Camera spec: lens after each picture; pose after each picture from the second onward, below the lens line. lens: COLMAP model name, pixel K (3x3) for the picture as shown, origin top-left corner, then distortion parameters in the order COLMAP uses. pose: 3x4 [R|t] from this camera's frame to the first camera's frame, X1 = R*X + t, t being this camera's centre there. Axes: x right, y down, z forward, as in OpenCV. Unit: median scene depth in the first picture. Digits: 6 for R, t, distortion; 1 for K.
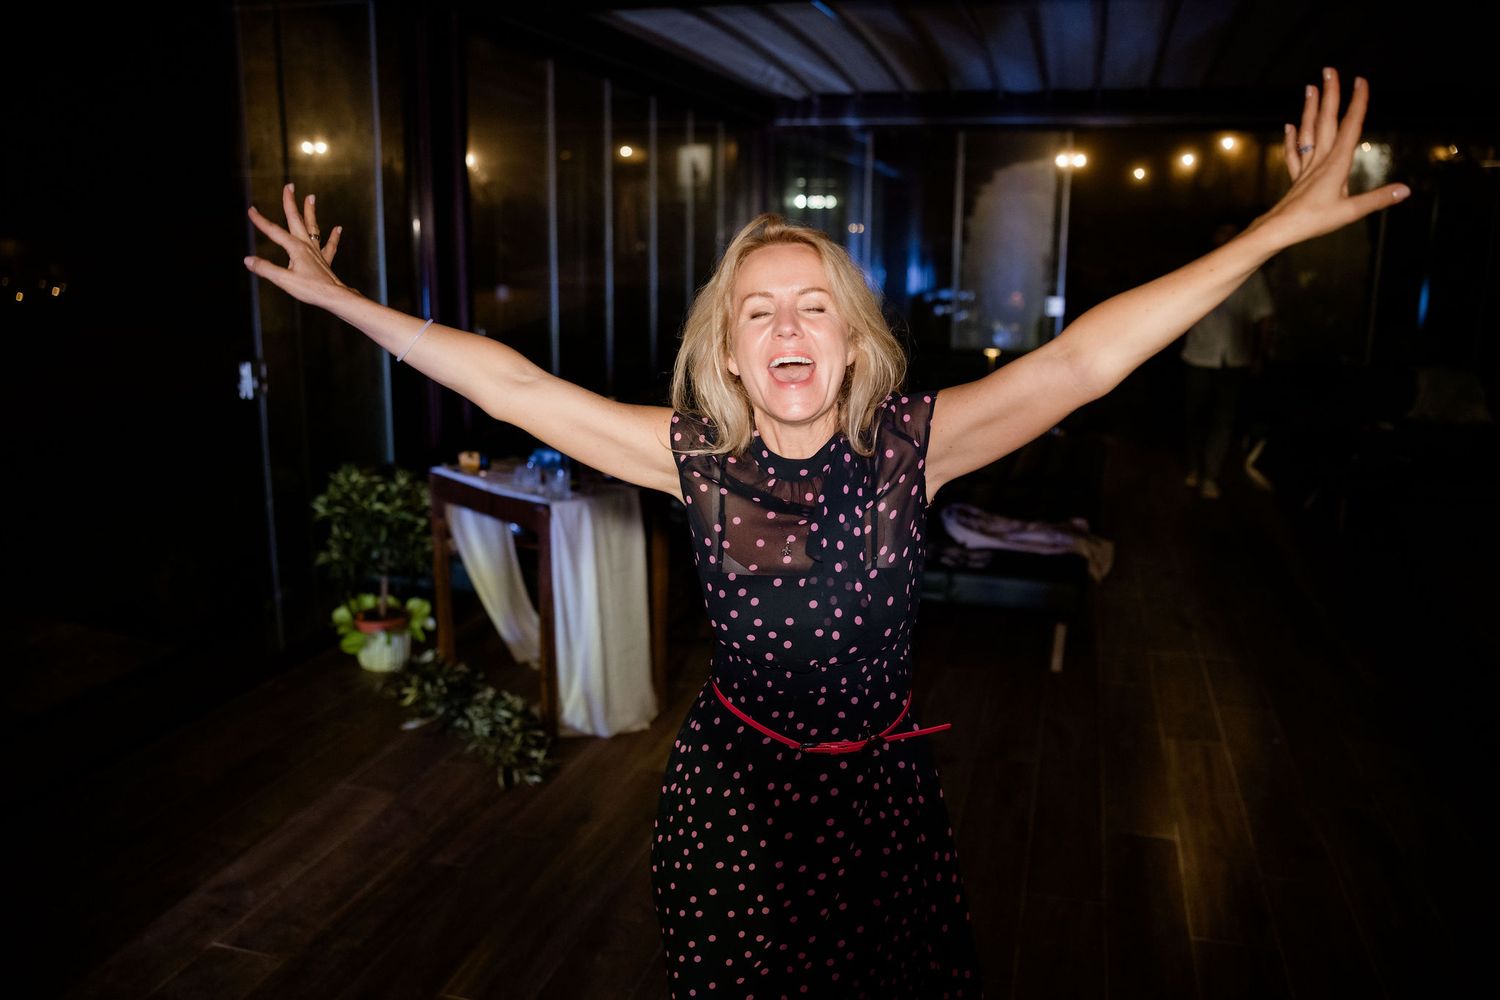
lens RADIAL K [[1249.8, 0, 750.0], [0, 1249.8, 500.0], [0, 0, 1]] dist [-0.004585, -0.000972]
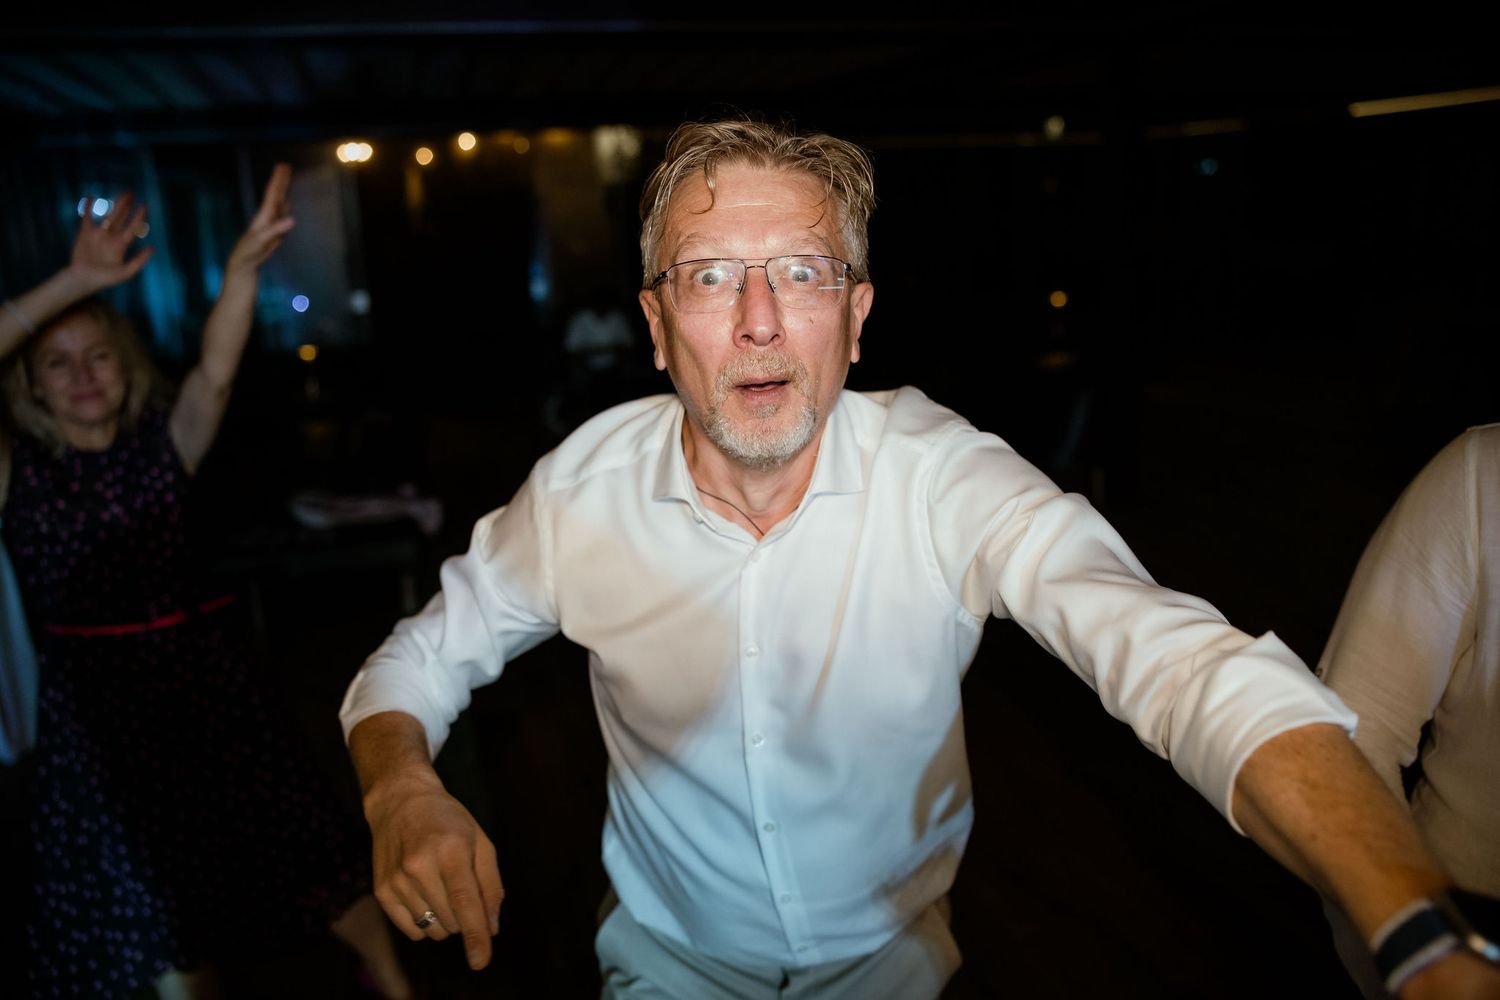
lens RADIAL K [[1249.8, 0, 750.0], [0, 1249.8, 500.0], [0, 0, 1]] dist [-0.004585, -0.000972]
pose [[0.867565, -0.129720, 0.480108, -0.003050], [0.117887, 0.991510, 0.054871, 0.007005], [-0.483149, 0.008994, 0.875492, -0.184283]]
